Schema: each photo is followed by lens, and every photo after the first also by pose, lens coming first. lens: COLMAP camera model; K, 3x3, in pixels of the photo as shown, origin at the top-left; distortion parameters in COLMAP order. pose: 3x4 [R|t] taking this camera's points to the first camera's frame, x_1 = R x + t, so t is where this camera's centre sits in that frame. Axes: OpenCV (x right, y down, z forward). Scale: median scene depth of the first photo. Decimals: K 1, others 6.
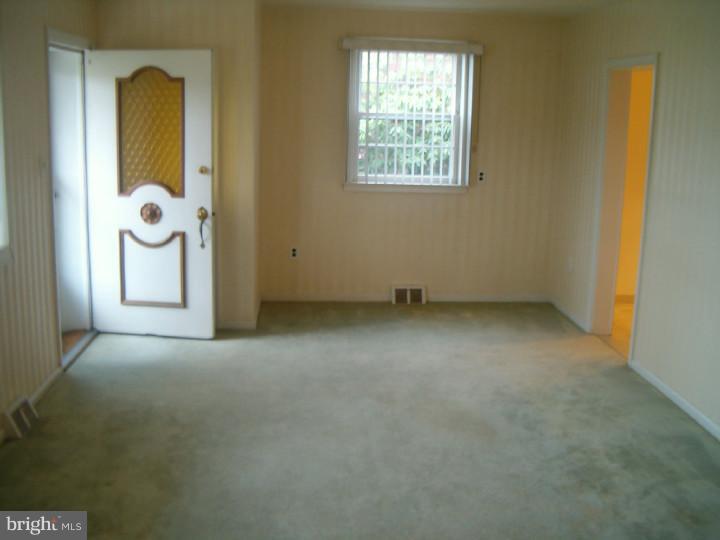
lens RADIAL K [[800.5, 0, 360.0], [0, 800.5, 270.0], [0, 0, 1]] dist [-0.256832, 0.319456]
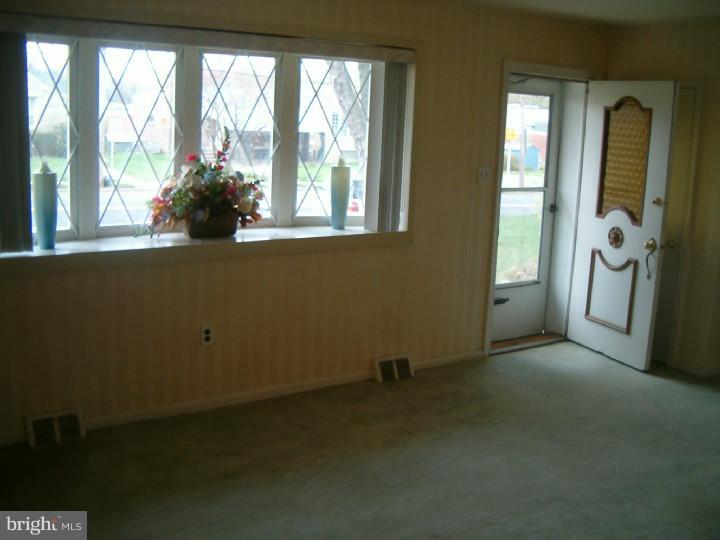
lens RADIAL K [[800.5, 0, 360.0], [0, 800.5, 270.0], [0, 0, 1]] dist [-0.256832, 0.319456]
pose [[0.510645, 0.166345, -0.843547, 0.439921], [-0.204295, 0.976482, 0.068889, -0.032066], [0.835168, 0.137154, 0.532620, 0.174789]]
